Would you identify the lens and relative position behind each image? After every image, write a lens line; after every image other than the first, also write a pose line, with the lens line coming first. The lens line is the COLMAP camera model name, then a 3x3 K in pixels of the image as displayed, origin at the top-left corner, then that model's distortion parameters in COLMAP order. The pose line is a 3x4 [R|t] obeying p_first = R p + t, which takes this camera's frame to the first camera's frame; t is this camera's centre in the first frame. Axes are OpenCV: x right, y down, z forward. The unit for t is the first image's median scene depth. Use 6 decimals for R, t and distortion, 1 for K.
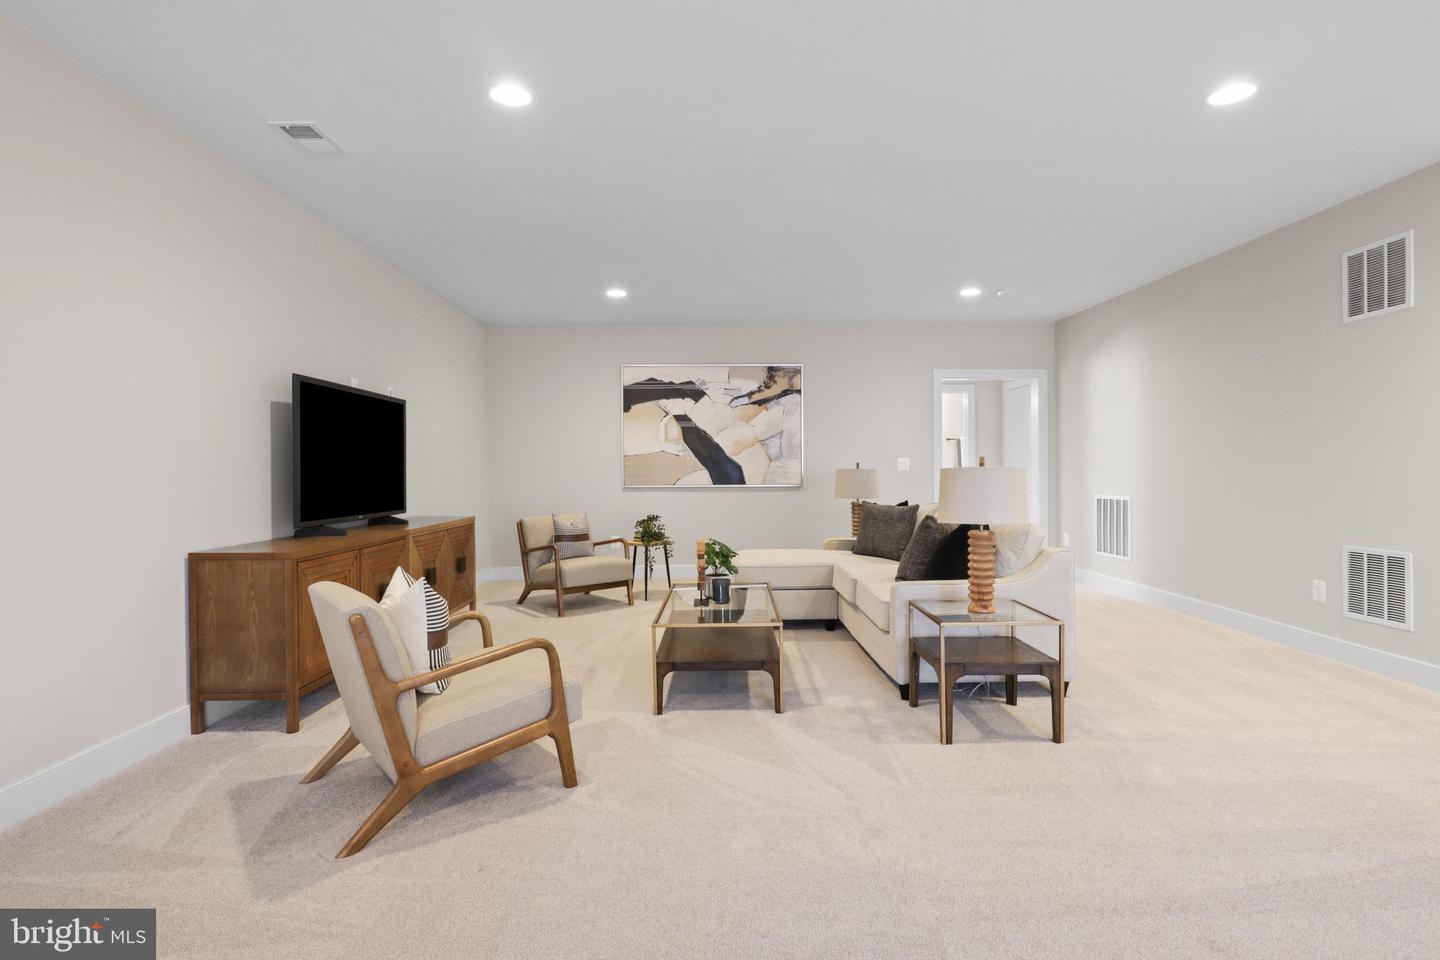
lens RADIAL K [[722.2, 0, 718.8], [0, 722.2, 474.4], [0, 0, 1]] dist [-0.009514, -0.000444]
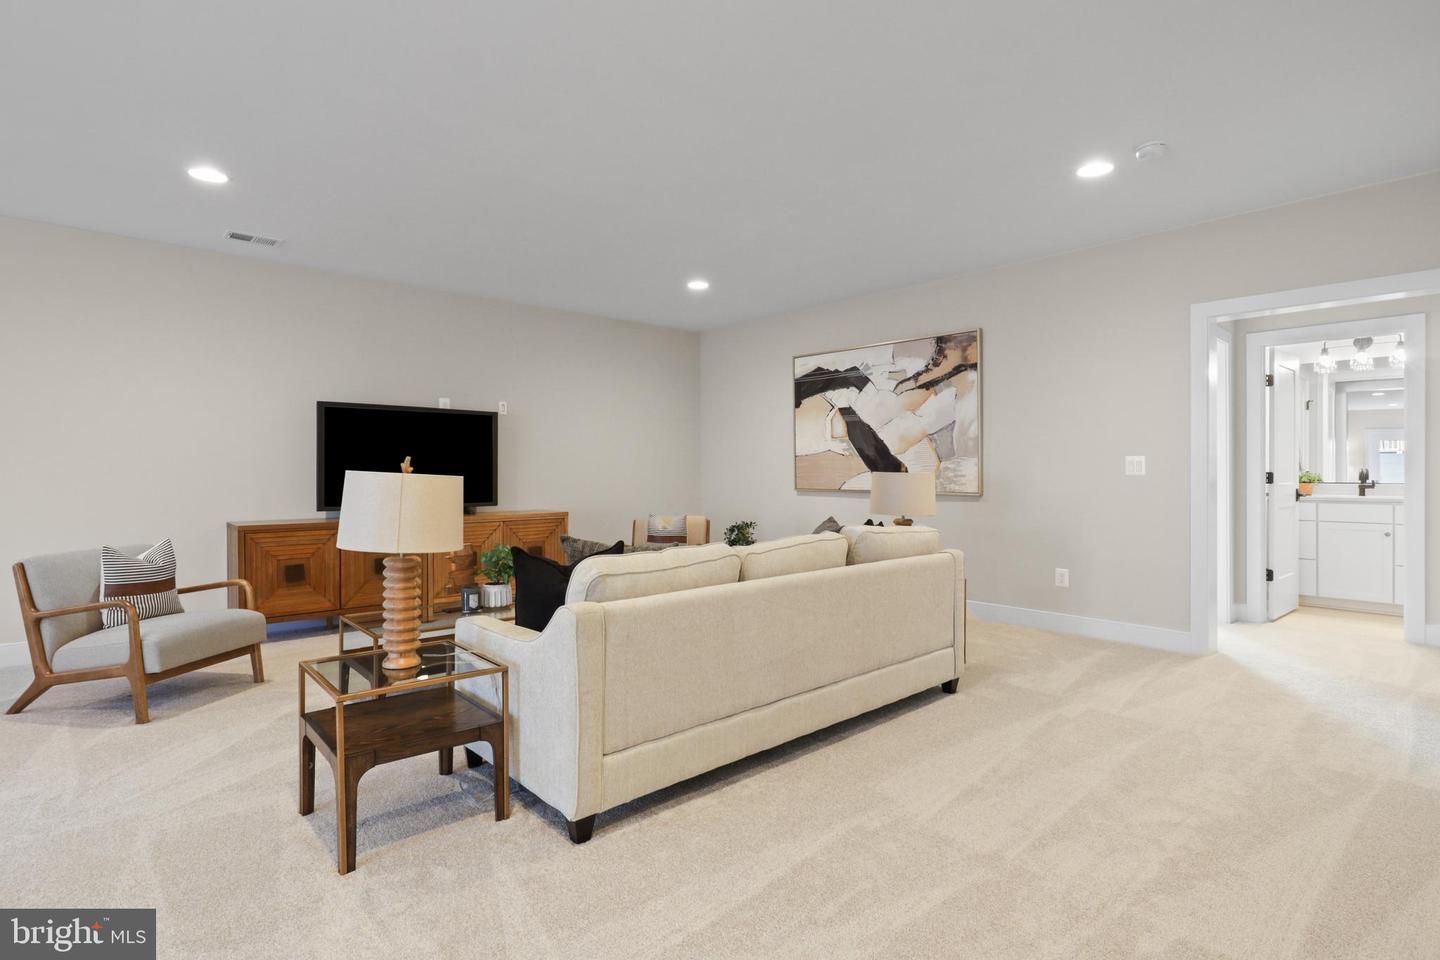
lens RADIAL K [[722.2, 0, 718.5], [0, 722.2, 475.3], [0, 0, 1]] dist [-0.009514, -0.000444]
pose [[0.668984, 0.010813, -0.743198, 0.482400], [-0.010574, 0.999931, 0.005029, -0.004939], [0.743202, 0.004494, 0.669052, 0.317504]]
